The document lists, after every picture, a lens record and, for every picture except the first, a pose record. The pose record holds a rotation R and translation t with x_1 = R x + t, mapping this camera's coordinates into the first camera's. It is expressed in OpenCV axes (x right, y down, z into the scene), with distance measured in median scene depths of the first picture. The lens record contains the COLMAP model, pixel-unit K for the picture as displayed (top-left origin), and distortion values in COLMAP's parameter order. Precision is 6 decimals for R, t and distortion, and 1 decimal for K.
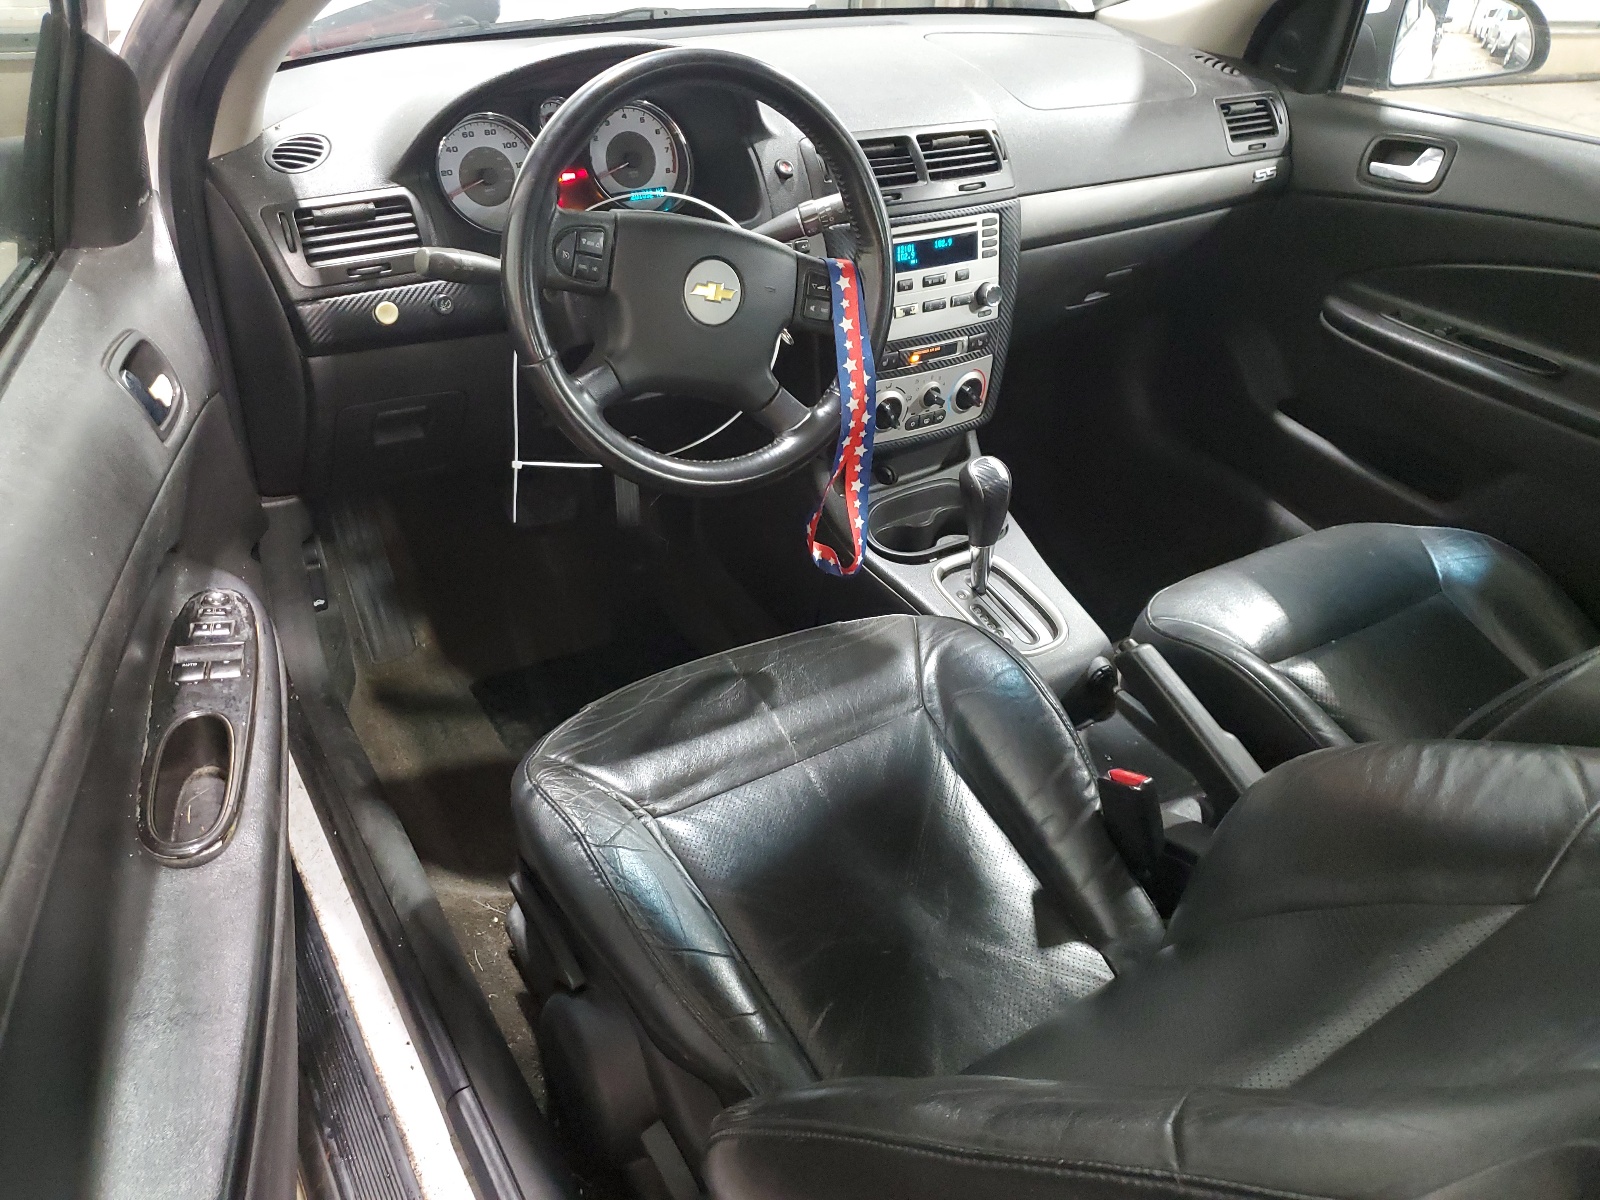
lens RADIAL K [[1338.4, 0, 800.0], [0, 1338.4, 600.0], [0, 0, 1]] dist [-0.002767, -0.002947]
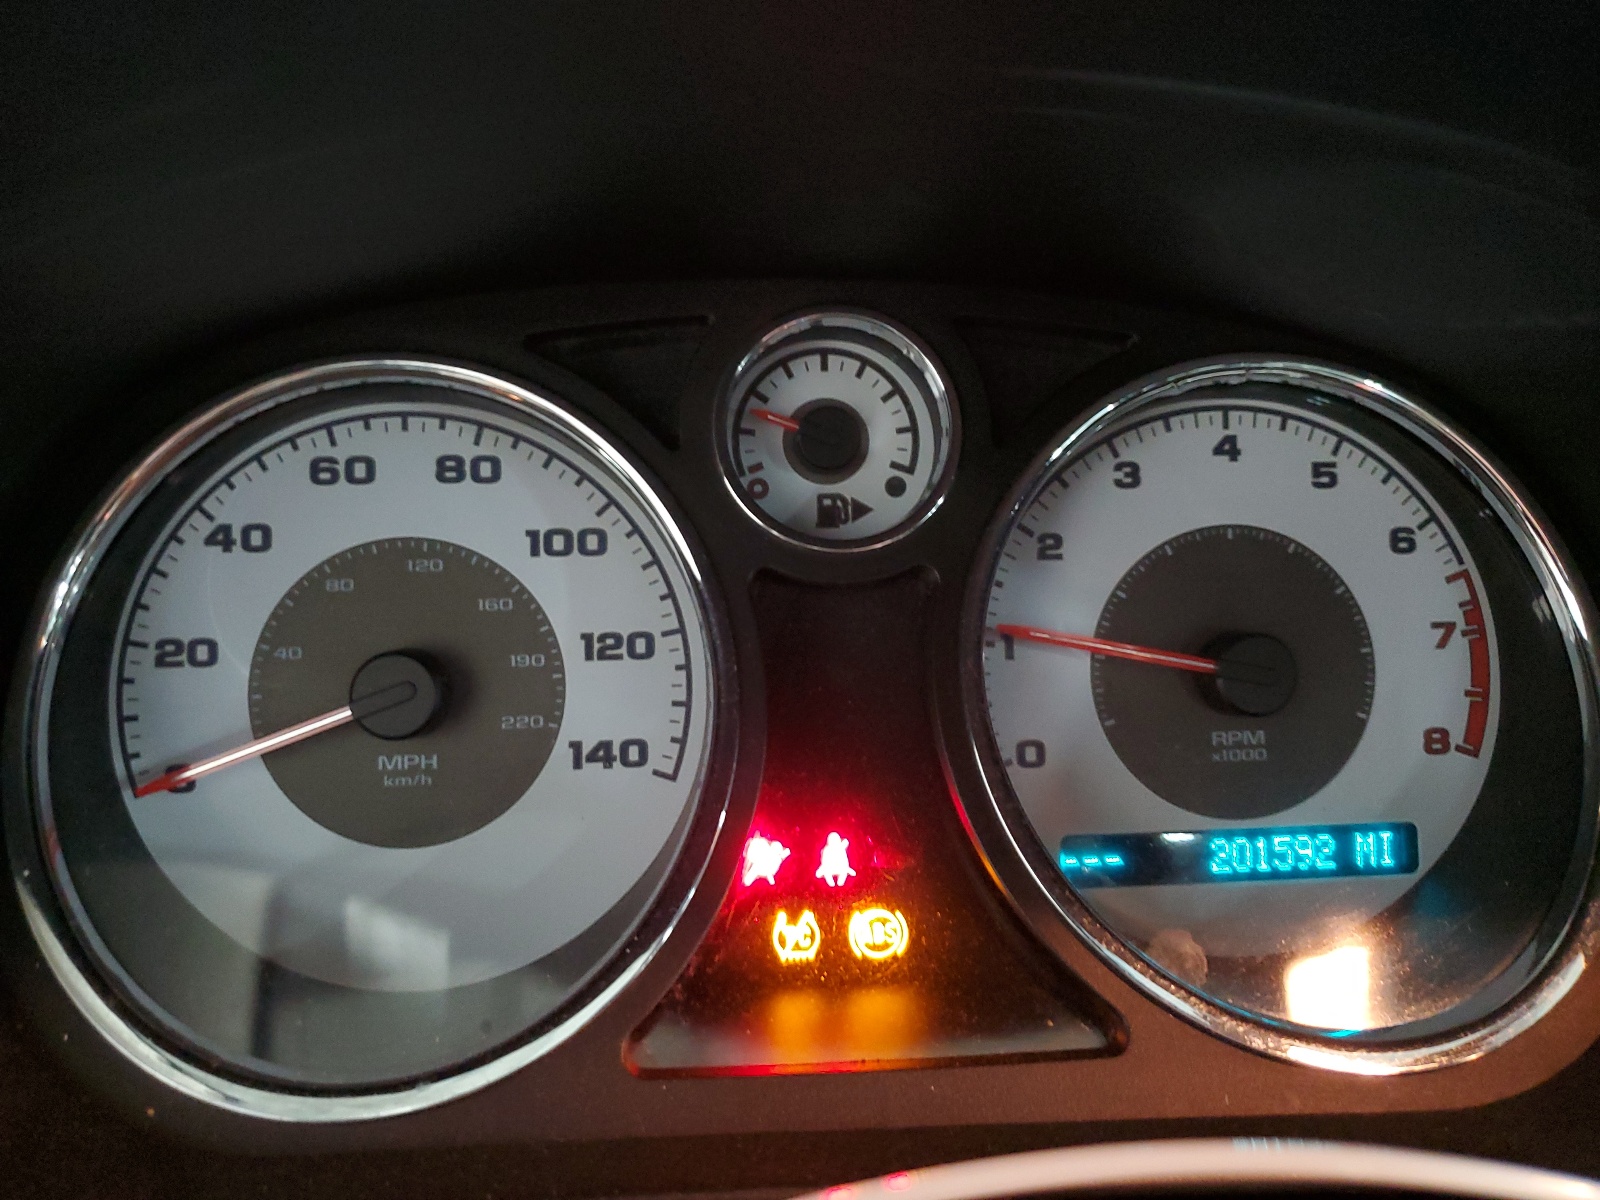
lens RADIAL K [[1338.4, 0, 800.0], [0, 1338.4, 600.0], [0, 0, 1]] dist [-0.002767, -0.002947]
pose [[0.984230, 0.088740, 0.153023, -0.217869], [-0.027621, 0.931549, -0.362564, -0.271650], [-0.174723, 0.352620, 0.919310, 0.844673]]
